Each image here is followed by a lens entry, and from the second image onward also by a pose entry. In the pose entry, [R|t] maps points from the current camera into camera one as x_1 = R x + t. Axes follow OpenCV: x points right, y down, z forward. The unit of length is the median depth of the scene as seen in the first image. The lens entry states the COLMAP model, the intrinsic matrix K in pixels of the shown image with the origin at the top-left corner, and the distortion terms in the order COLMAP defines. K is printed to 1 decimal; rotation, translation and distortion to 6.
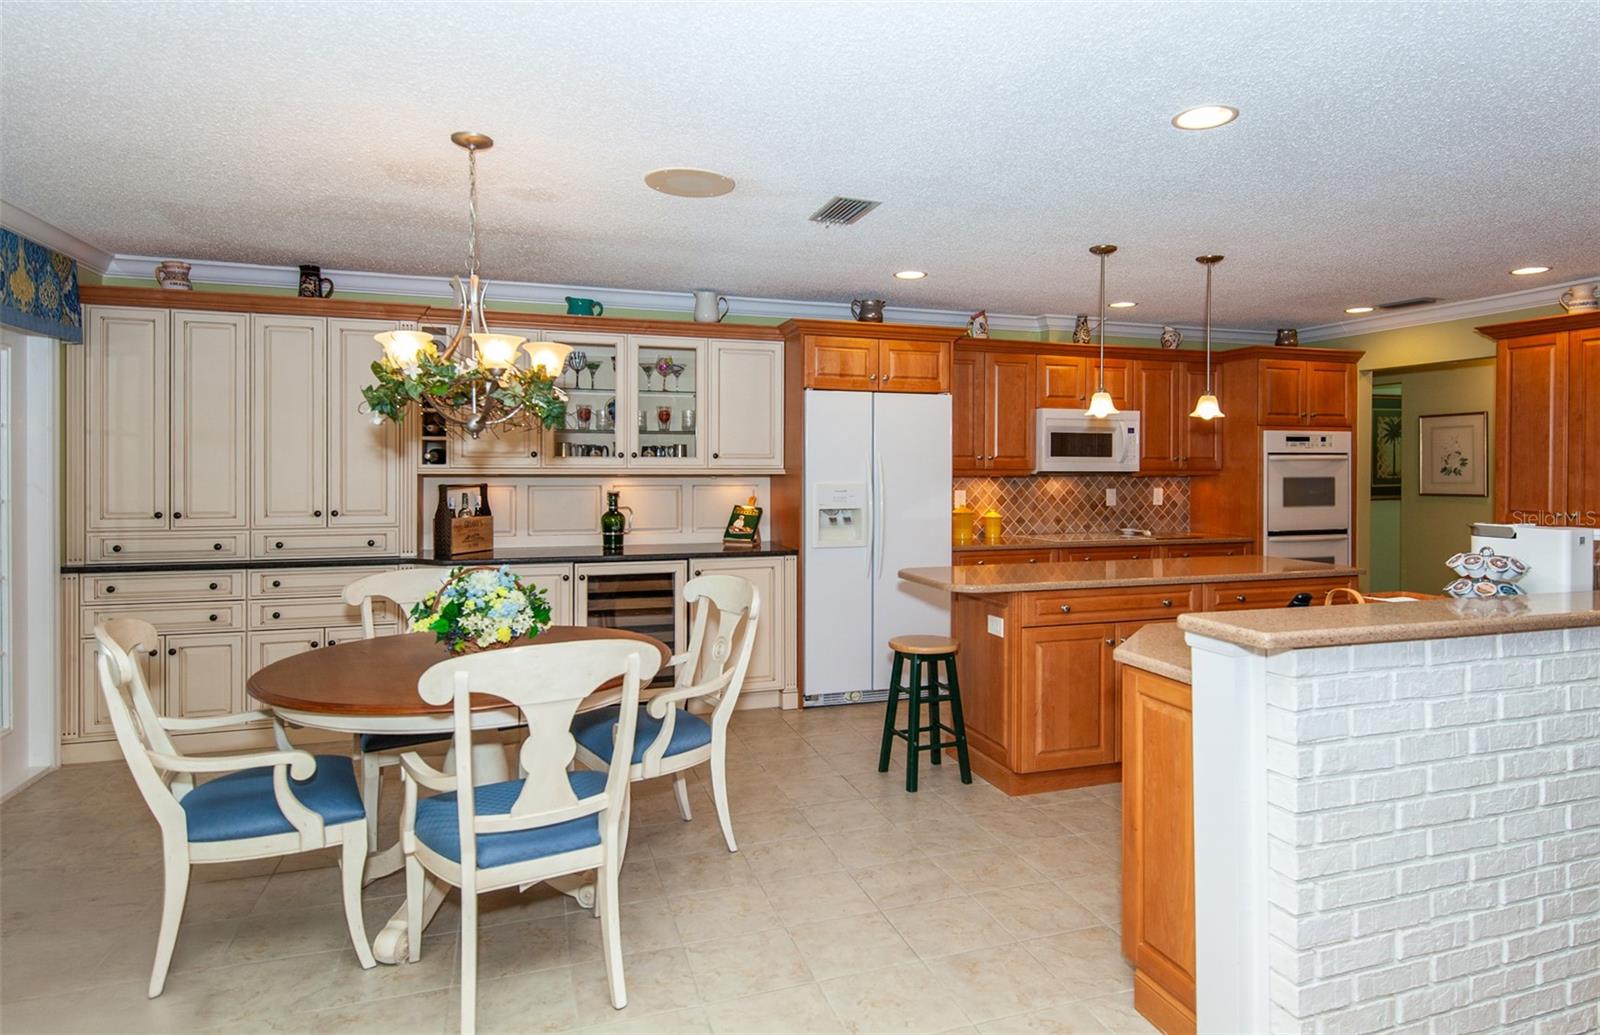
lens RADIAL K [[937.5, 0, 808.4], [0, 937.5, 461.1], [0, 0, 1]] dist [-0.009246, -0.002303]
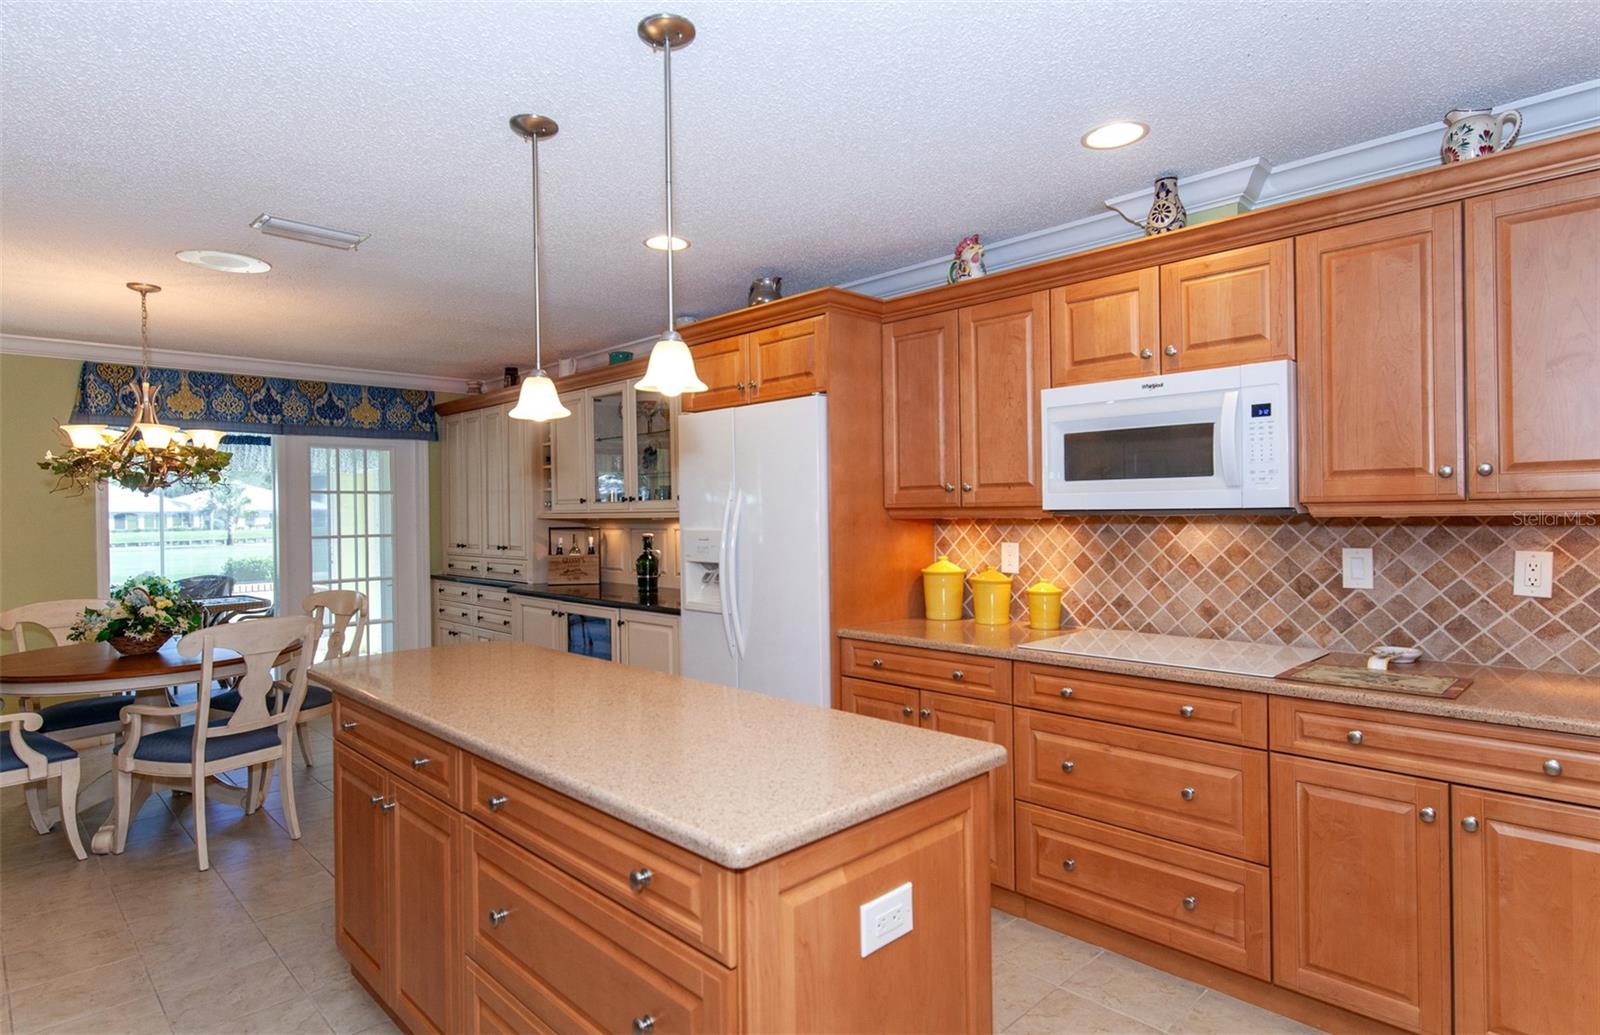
lens RADIAL K [[883.3, 0, 845.2], [0, 883.3, 515.8], [0, 0, 1]] dist [0.005135, 0.000528]
pose [[0.426136, -0.002823, -0.904655, 0.628454], [0.020066, 0.999779, 0.006333, 0.008440], [0.904436, -0.020852, 0.426099, 0.669464]]
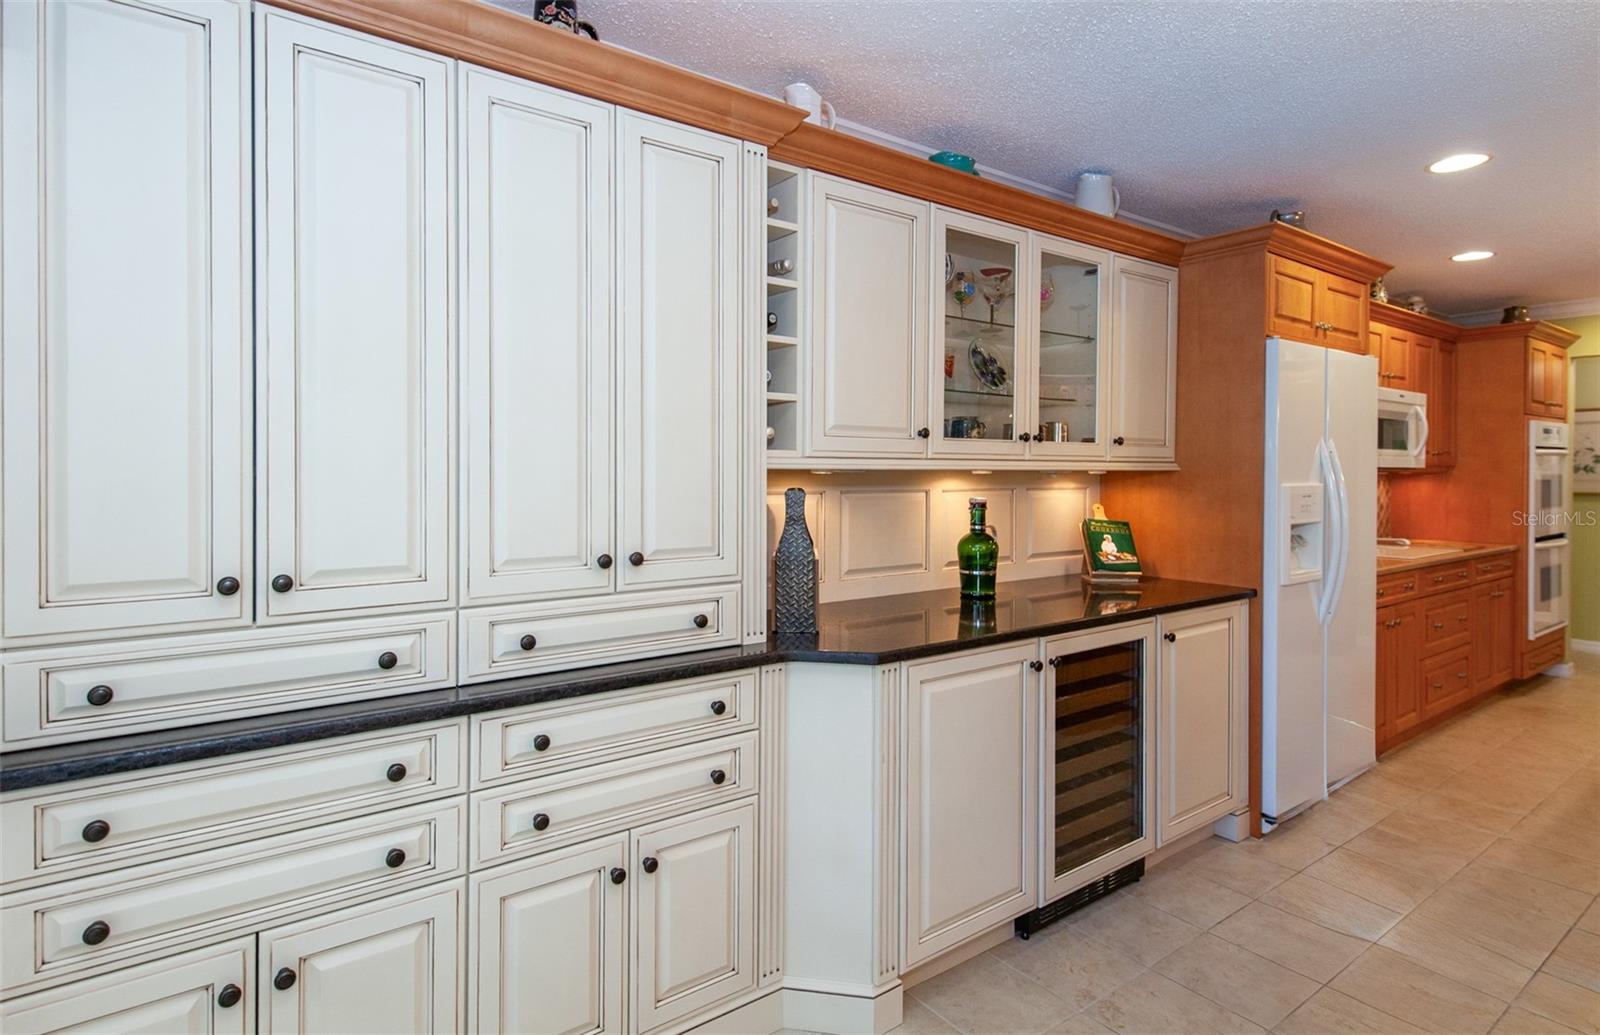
lens RADIAL K [[833.6, 0, 731.6], [0, 833.6, 475.0], [0, 0, 1]] dist [0.019535, -0.001673]
pose [[0.962590, -0.001613, 0.270959, -0.424475], [-0.001957, 0.999915, 0.012905, 0.008994], [-0.270957, -0.012953, 0.962504, 0.459388]]
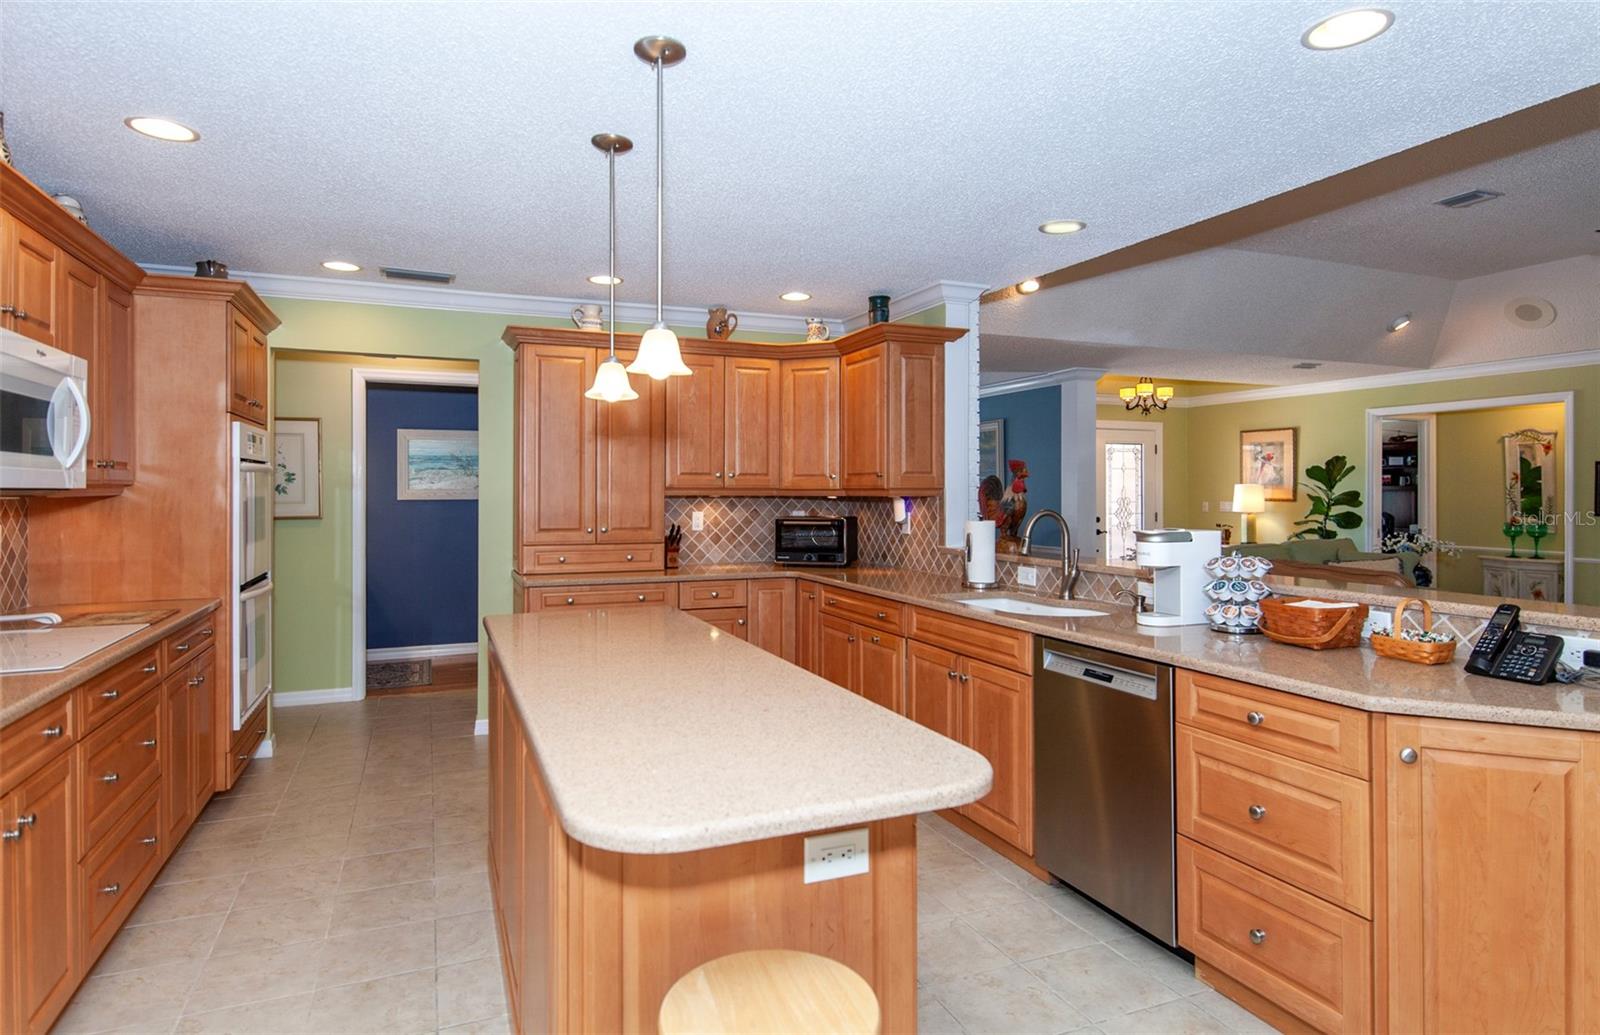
lens RADIAL K [[898.1, 0, 828.3], [0, 898.1, 481.8], [0, 0, 1]] dist [0.041983, -0.000444]
pose [[-0.071977, 0.006934, 0.997382, -0.131919], [-0.005835, 0.999956, -0.007373, 0.008871], [-0.997389, -0.006350, -0.071934, 0.665083]]
